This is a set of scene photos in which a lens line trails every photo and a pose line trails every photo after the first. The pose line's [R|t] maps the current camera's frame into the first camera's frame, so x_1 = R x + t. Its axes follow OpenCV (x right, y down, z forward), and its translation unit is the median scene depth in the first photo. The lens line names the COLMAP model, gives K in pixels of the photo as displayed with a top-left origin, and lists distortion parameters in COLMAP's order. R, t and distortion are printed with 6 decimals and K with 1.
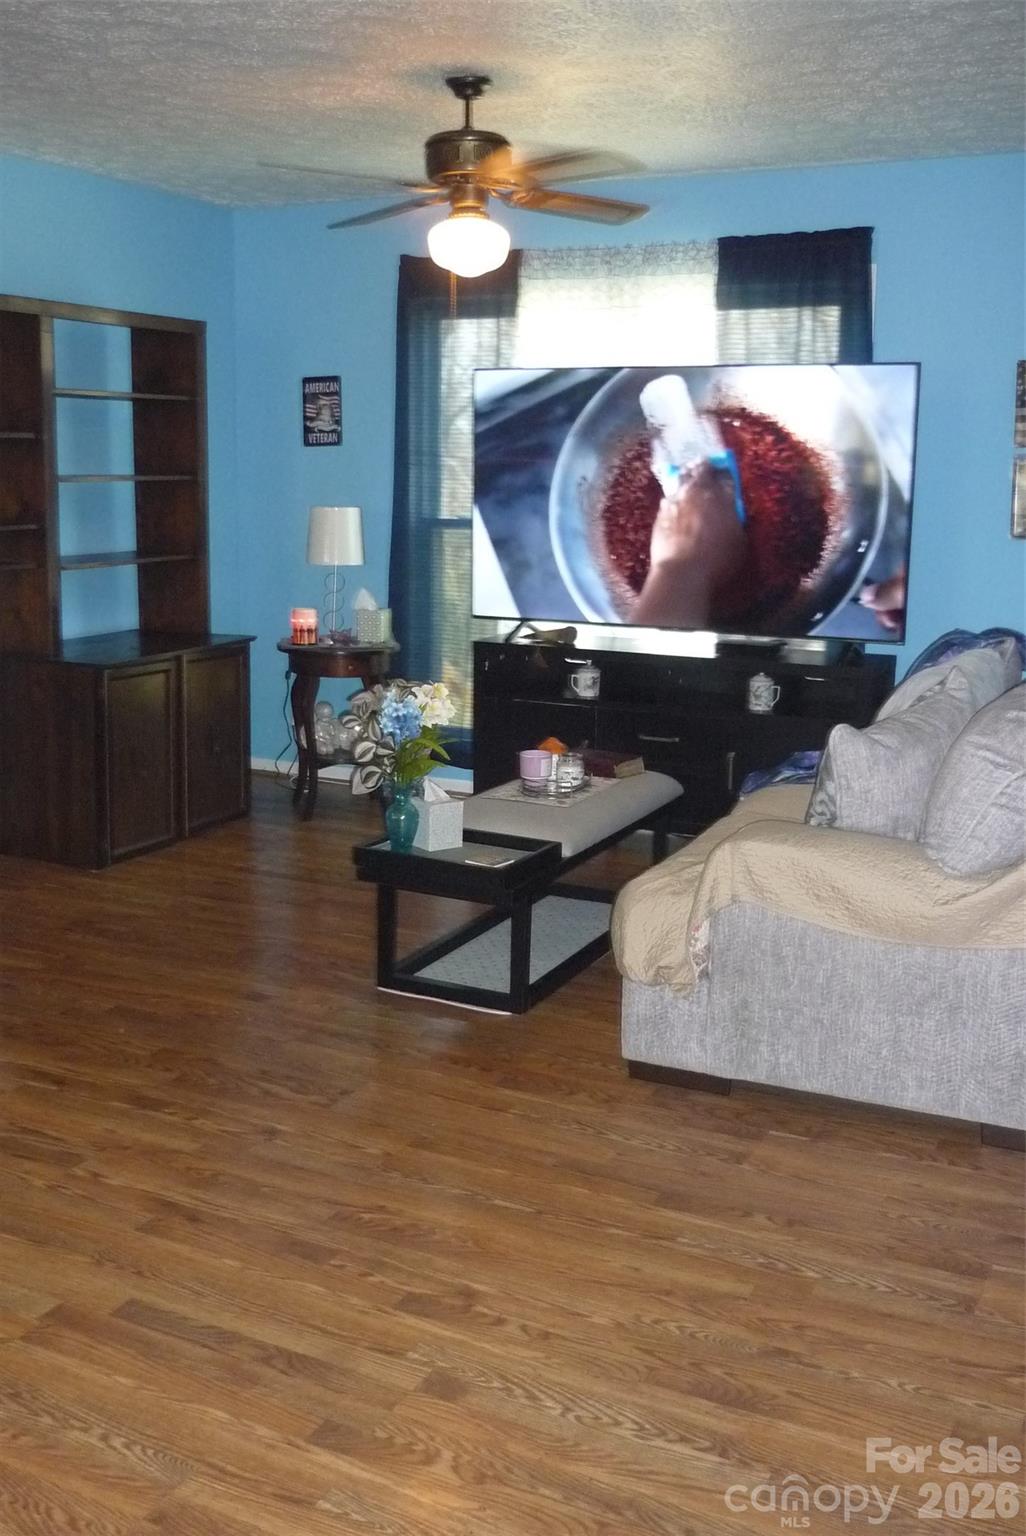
lens RADIAL K [[1519.8, 0, 507.8], [0, 1519.8, 768.9], [0, 0, 1]] dist [-0.021309, 0.000000]
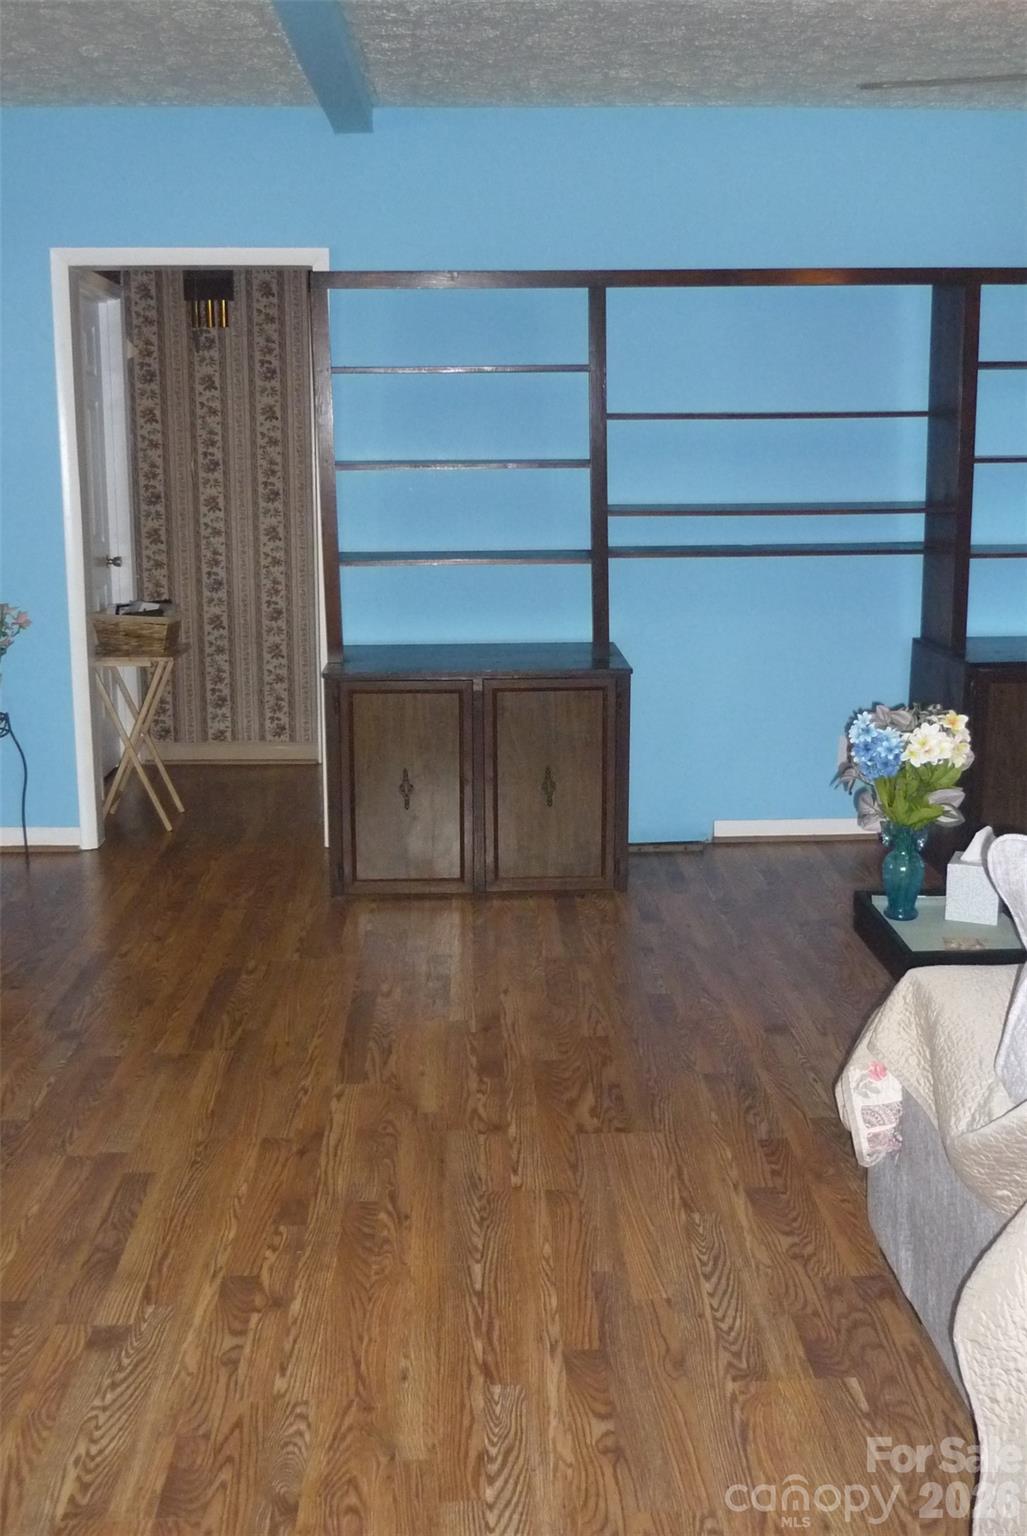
lens RADIAL K [[1519.8, 0, 507.2], [0, 1519.8, 761.3], [0, 0, 1]] dist [-0.021309, 0.000000]
pose [[0.484003, 0.151399, -0.861870, 0.802780], [-0.142329, 0.985424, 0.093174, -0.113522], [0.863414, 0.077573, 0.498496, 0.568183]]
